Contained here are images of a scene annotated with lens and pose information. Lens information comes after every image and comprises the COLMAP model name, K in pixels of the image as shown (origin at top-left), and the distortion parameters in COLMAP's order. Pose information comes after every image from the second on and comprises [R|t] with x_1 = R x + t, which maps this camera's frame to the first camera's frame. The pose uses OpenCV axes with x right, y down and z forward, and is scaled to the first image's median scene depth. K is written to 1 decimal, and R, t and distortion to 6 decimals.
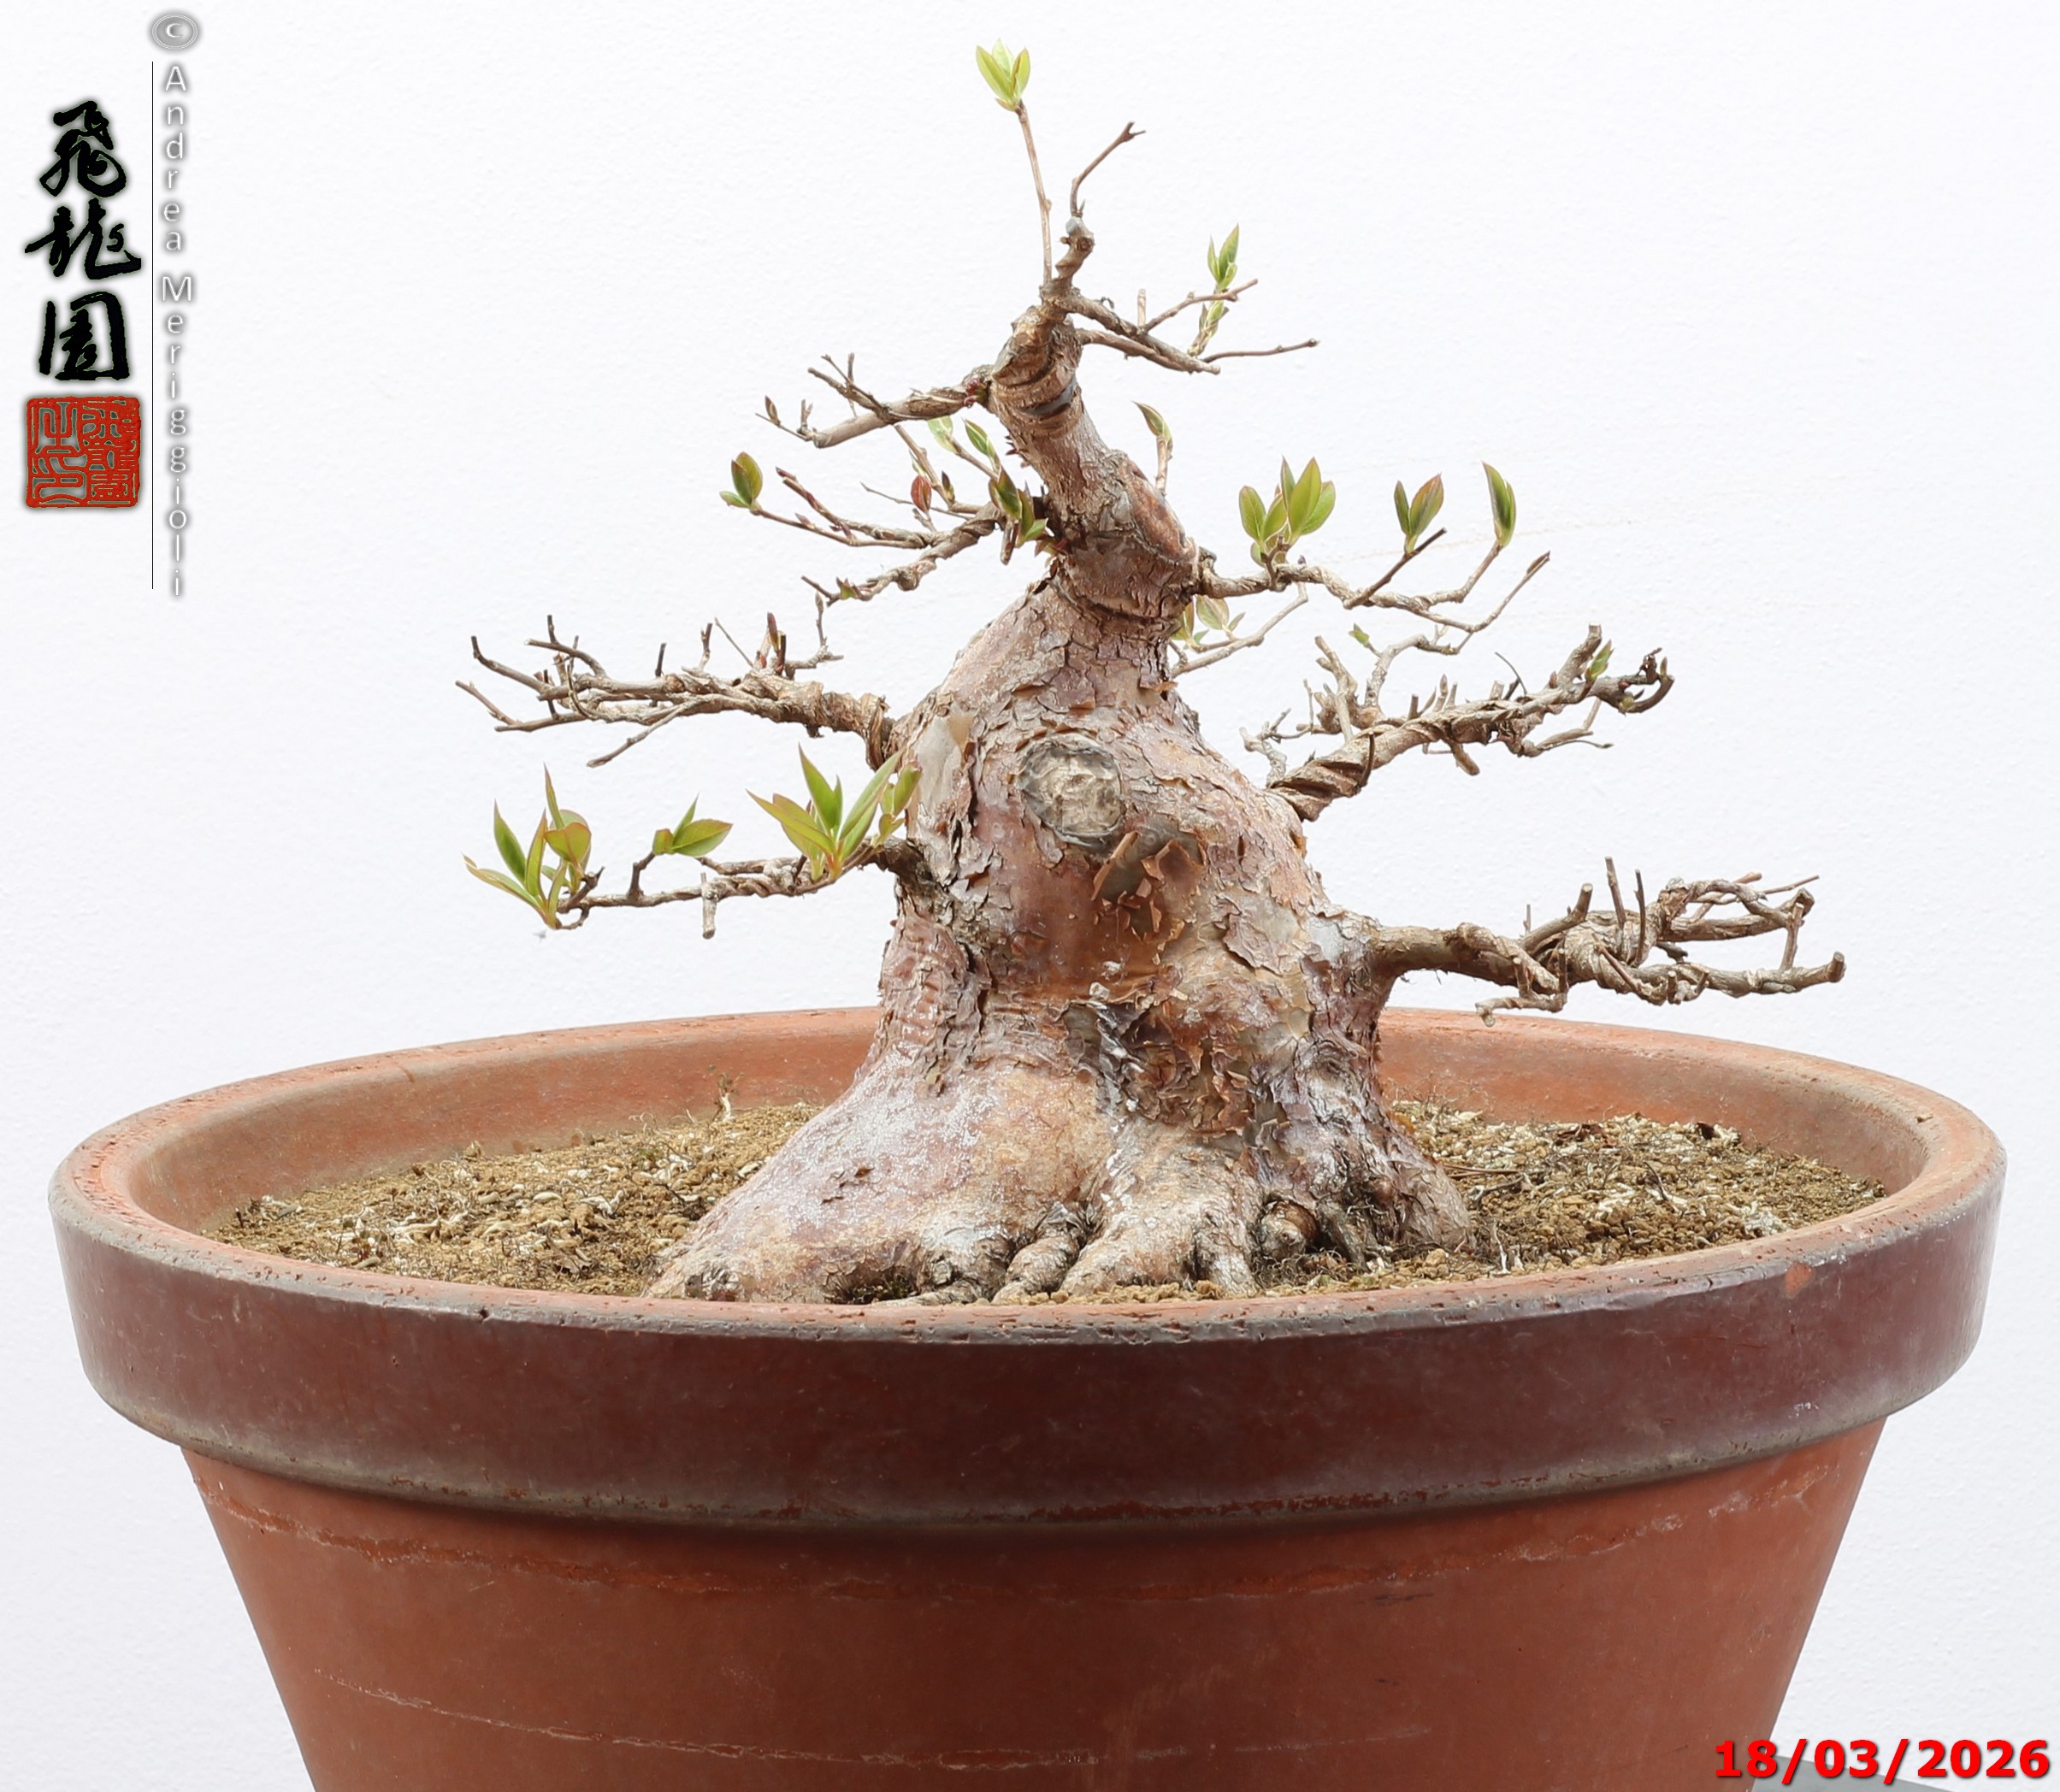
lens RADIAL K [[7937.8, 0, 1030.0], [0, 7937.8, 896.0], [0, 0, 1]] dist [-0.136707, -3.147599]
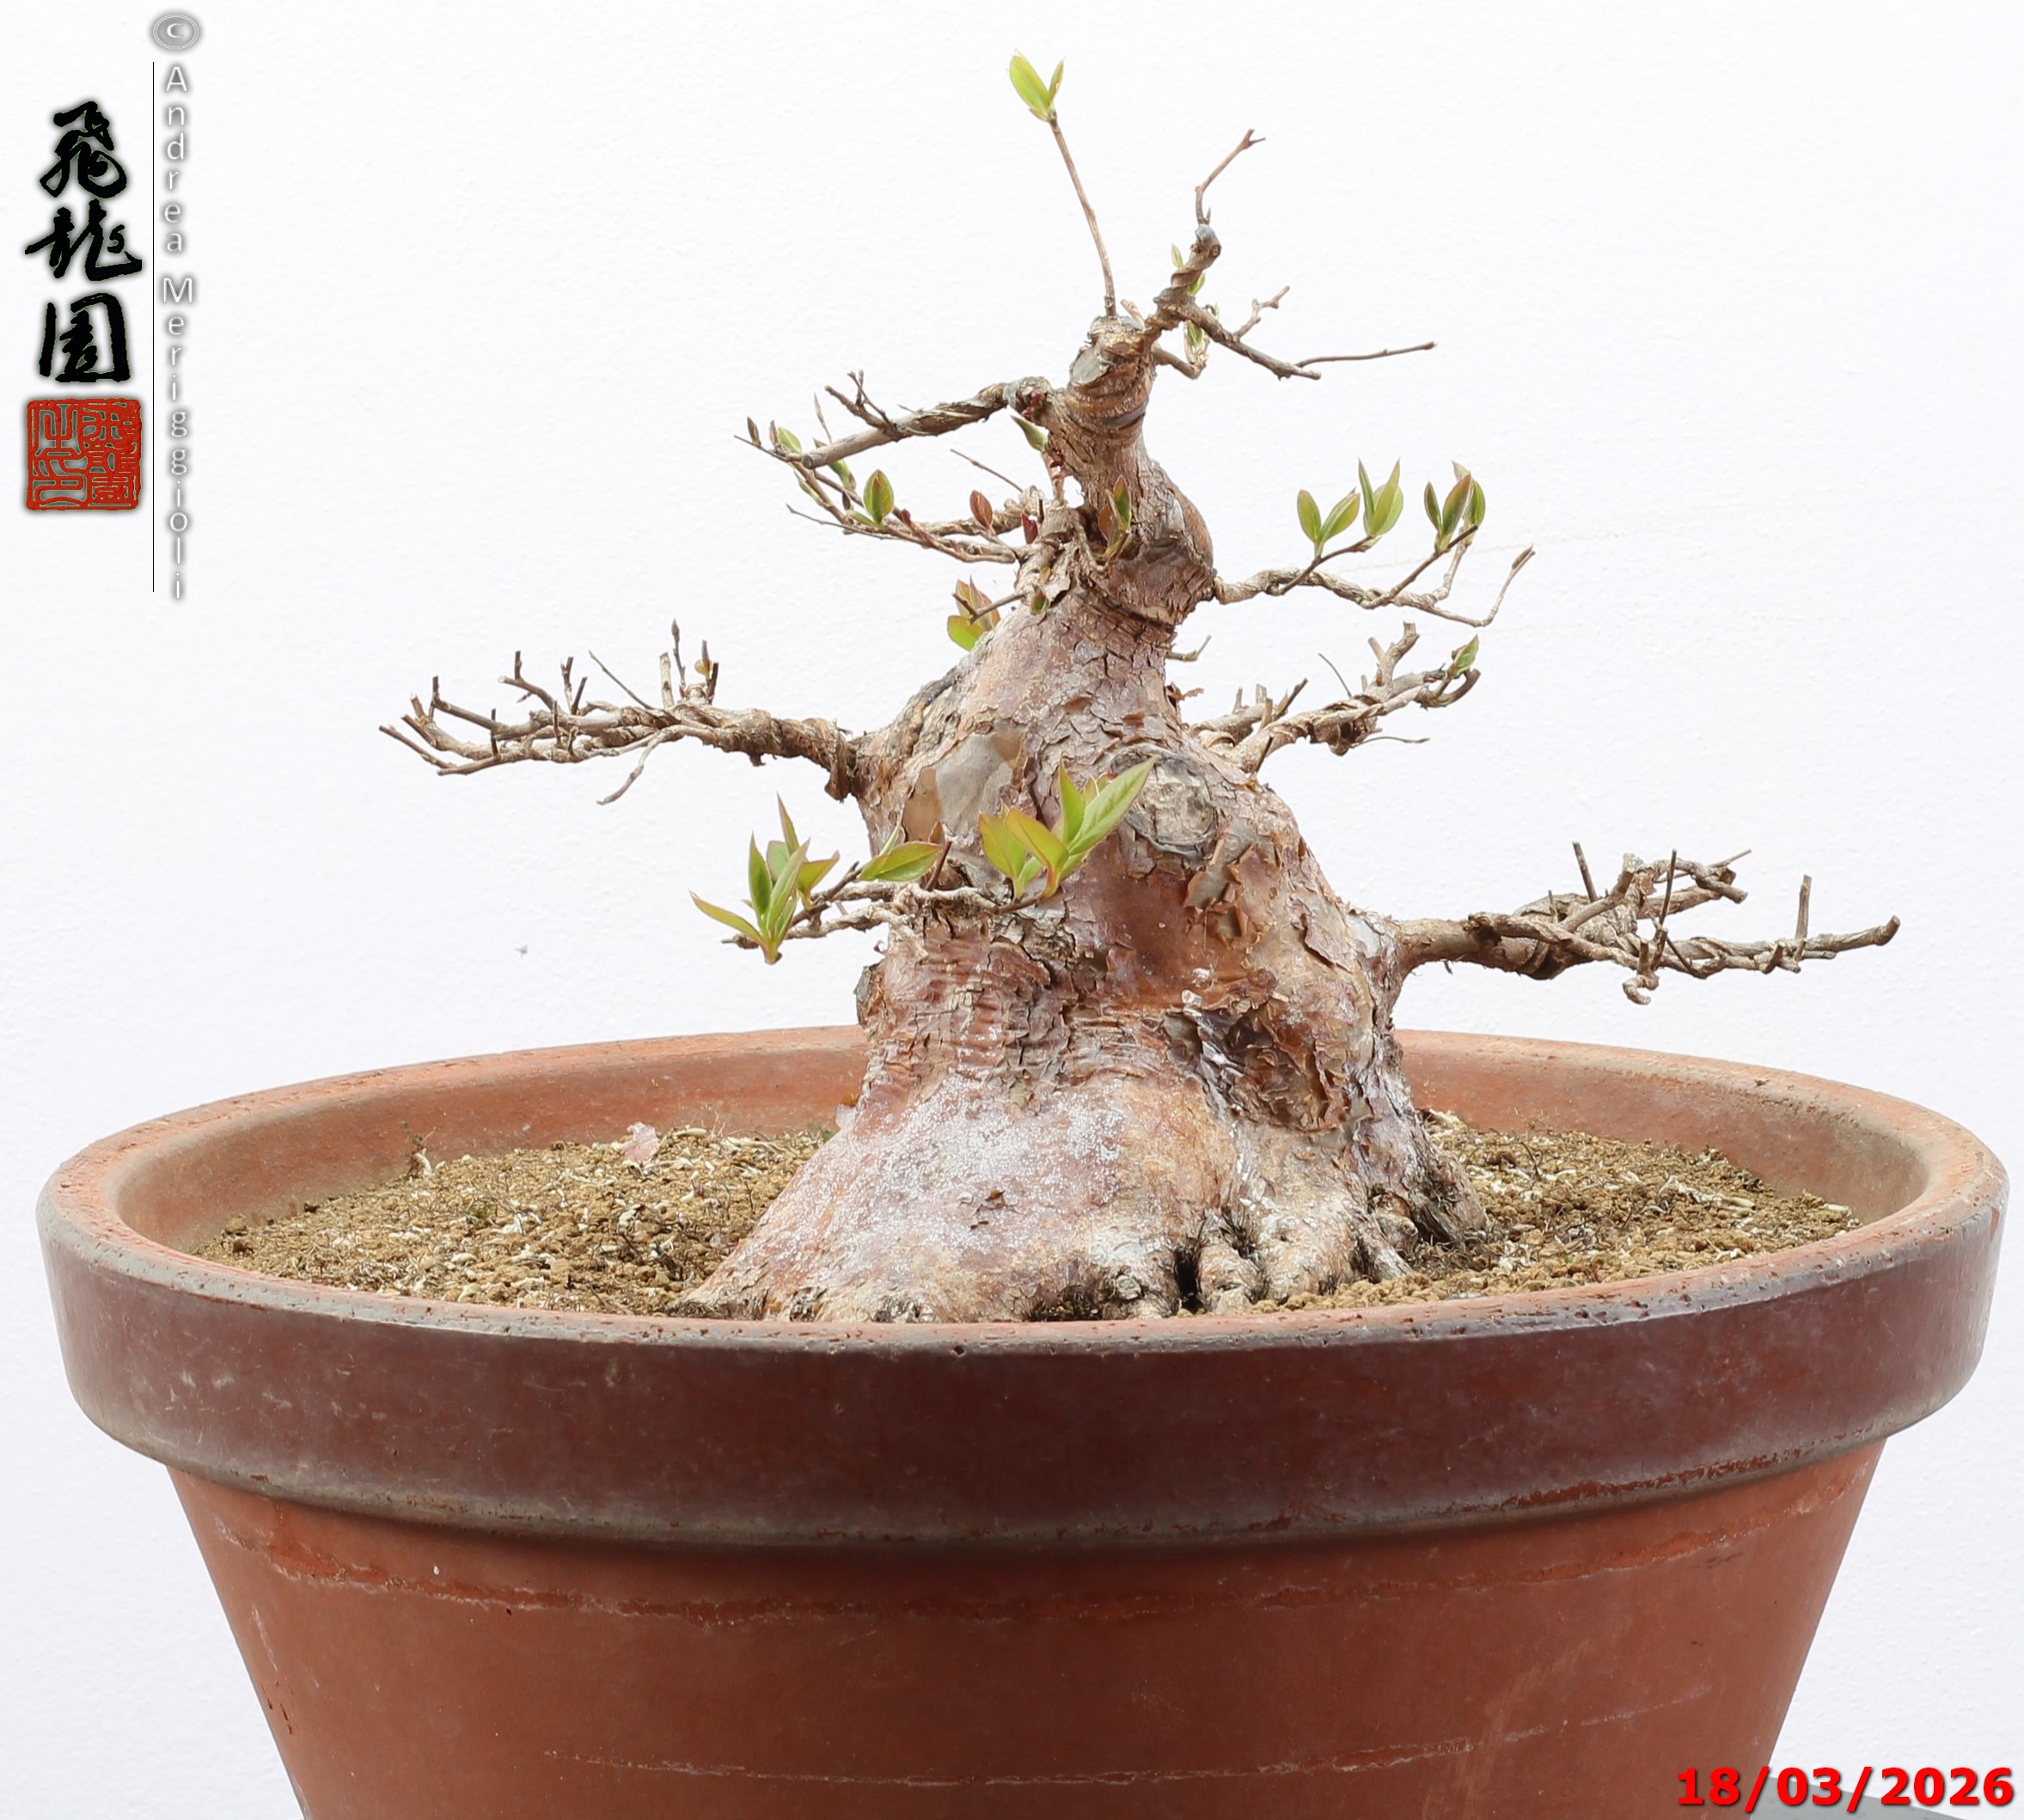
lens RADIAL K [[8028.8, 0, 1012.0], [0, 8028.8, 910.0], [0, 0, 1]] dist [-0.227326, 1.589957]
pose [[0.893453, -0.053776, 0.445926, -0.465024], [0.058164, 0.998300, 0.003852, -0.004426], [-0.445375, 0.022495, 0.895061, 0.104874]]
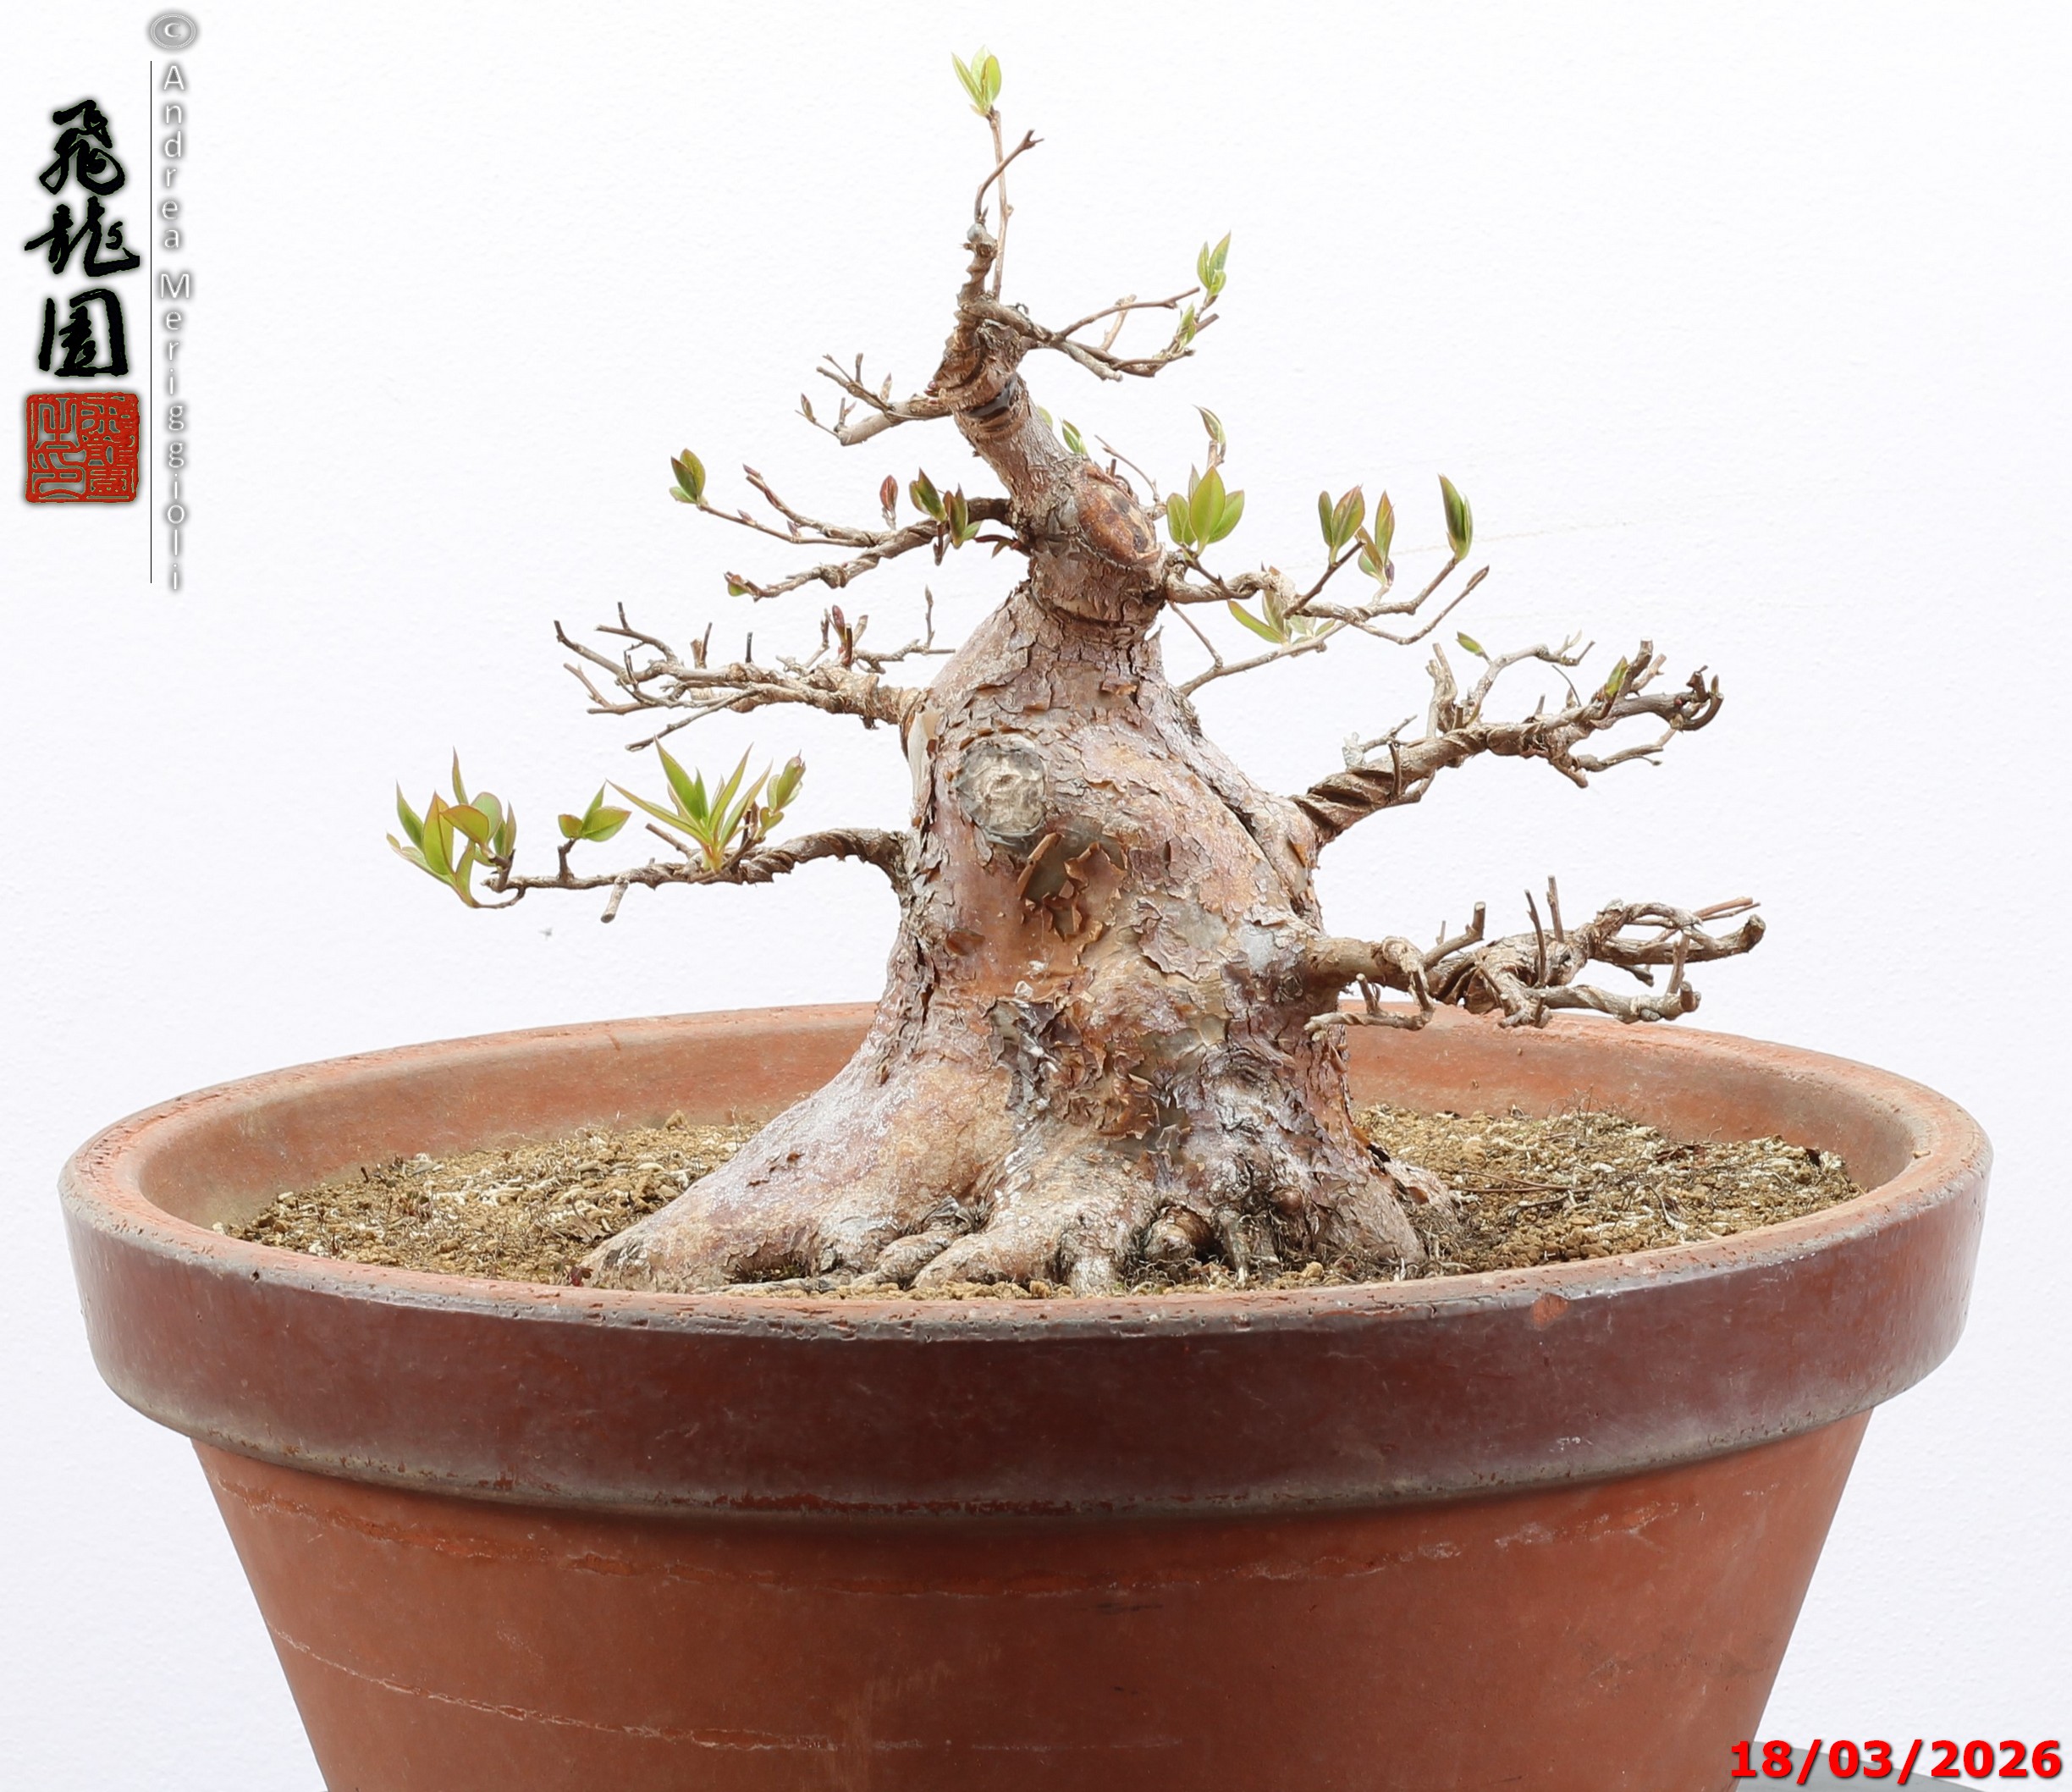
lens RADIAL K [[7828.0, 0, 1036.0], [0, 7828.0, 896.0], [0, 0, 1]] dist [-0.143400, -1.553552]
pose [[0.954673, 0.038183, -0.295199, 0.305717], [-0.036212, 0.999270, 0.012143, -0.012161], [0.295447, -0.000903, 0.955359, 0.049183]]
